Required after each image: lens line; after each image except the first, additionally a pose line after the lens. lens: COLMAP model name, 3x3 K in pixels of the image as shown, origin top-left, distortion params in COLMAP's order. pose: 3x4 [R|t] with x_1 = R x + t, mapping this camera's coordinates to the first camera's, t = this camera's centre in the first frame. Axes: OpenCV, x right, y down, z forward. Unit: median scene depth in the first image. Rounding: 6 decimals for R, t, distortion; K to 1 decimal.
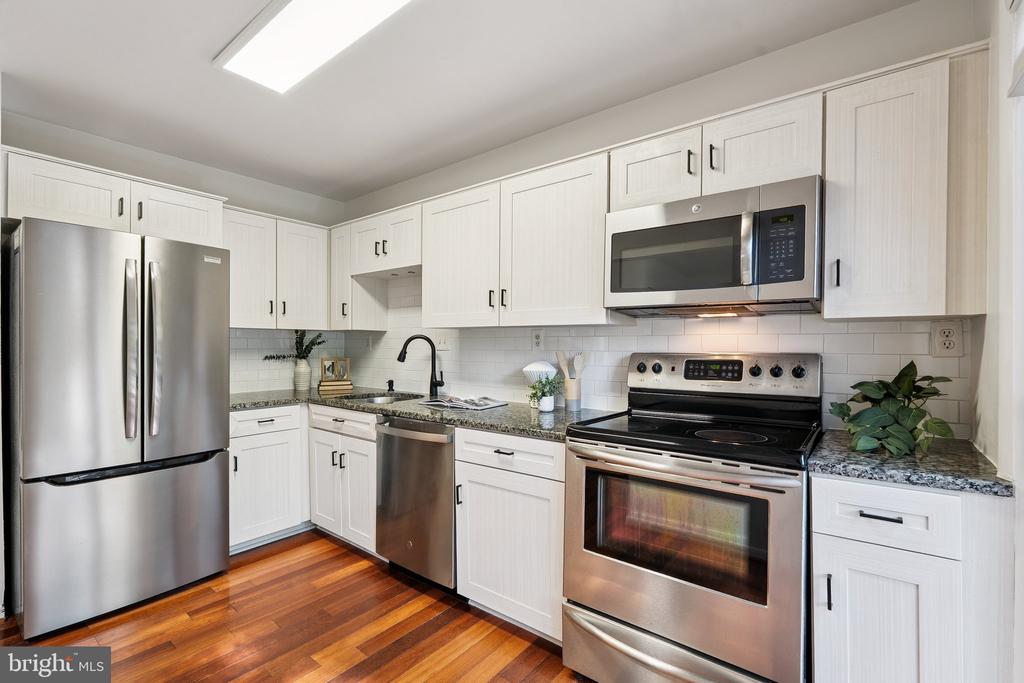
lens RADIAL K [[450.7, 0, 512.6], [0, 450.7, 351.4], [0, 0, 1]] dist [-0.000567, -0.000070]
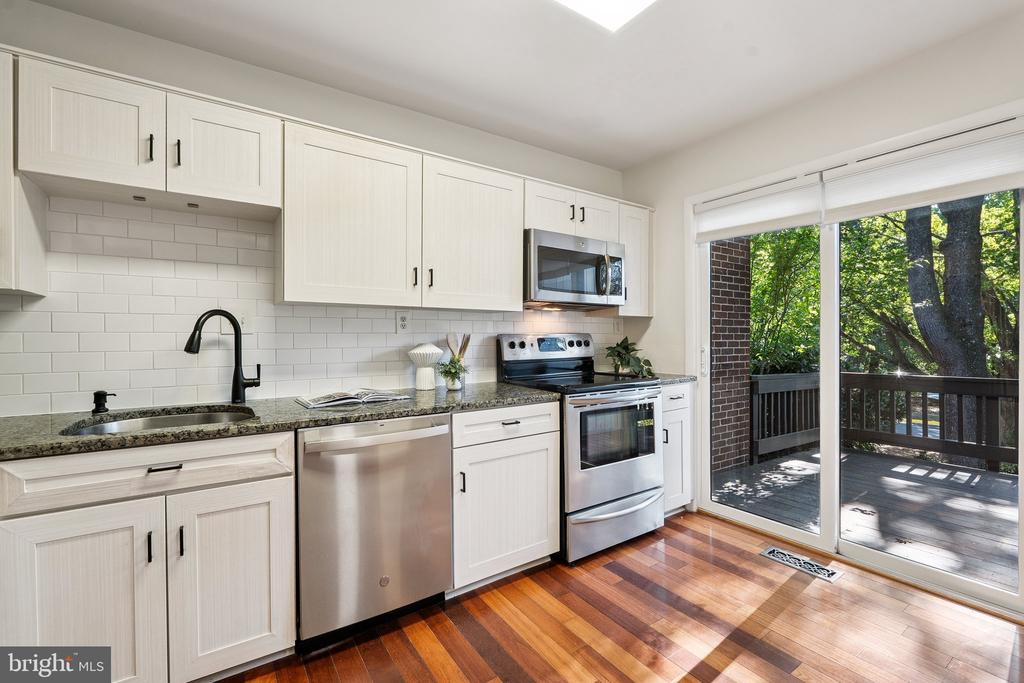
lens RADIAL K [[448.6, 0, 512.0], [0, 448.6, 341.5], [0, 0, 1]] dist [-0.002100, -0.000131]
pose [[0.305639, -0.019112, 0.951956, -0.949727], [0.011085, 0.999802, 0.016514, 0.003350], [-0.952083, 0.005505, 0.305790, 0.583819]]
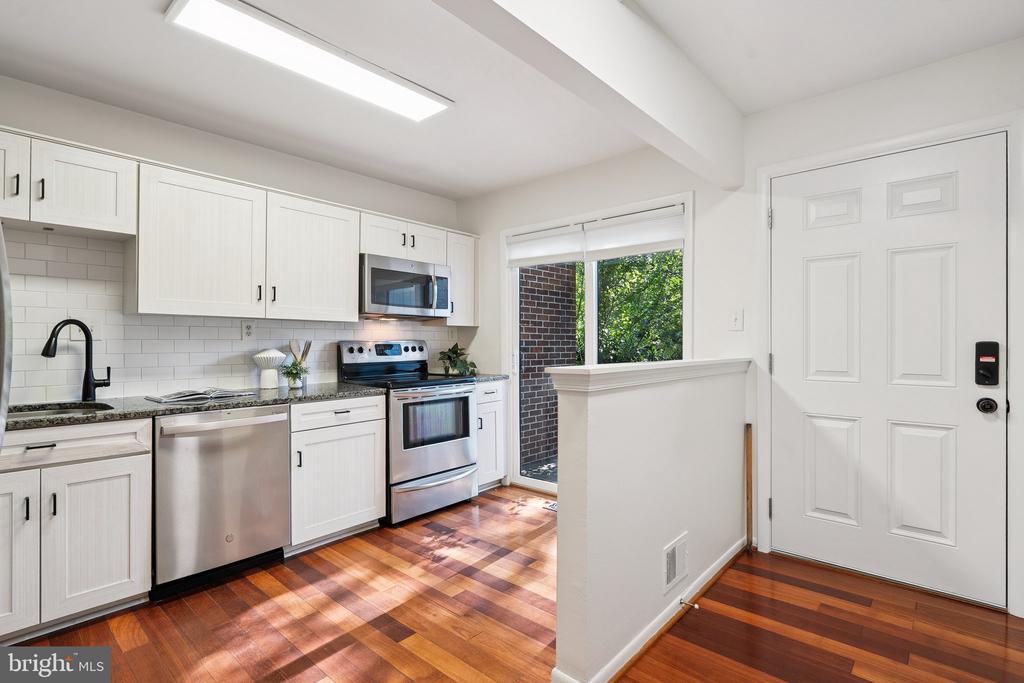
lens RADIAL K [[495.3, 0, 512.0], [0, 495.3, 341.5], [0, 0, 1]] dist [-0.000952, 0.000027]
pose [[0.061947, -0.007331, 0.998053, -1.344269], [0.006920, 0.999952, 0.006916, -0.001811], [-0.998055, 0.006478, 0.061995, 0.337338]]
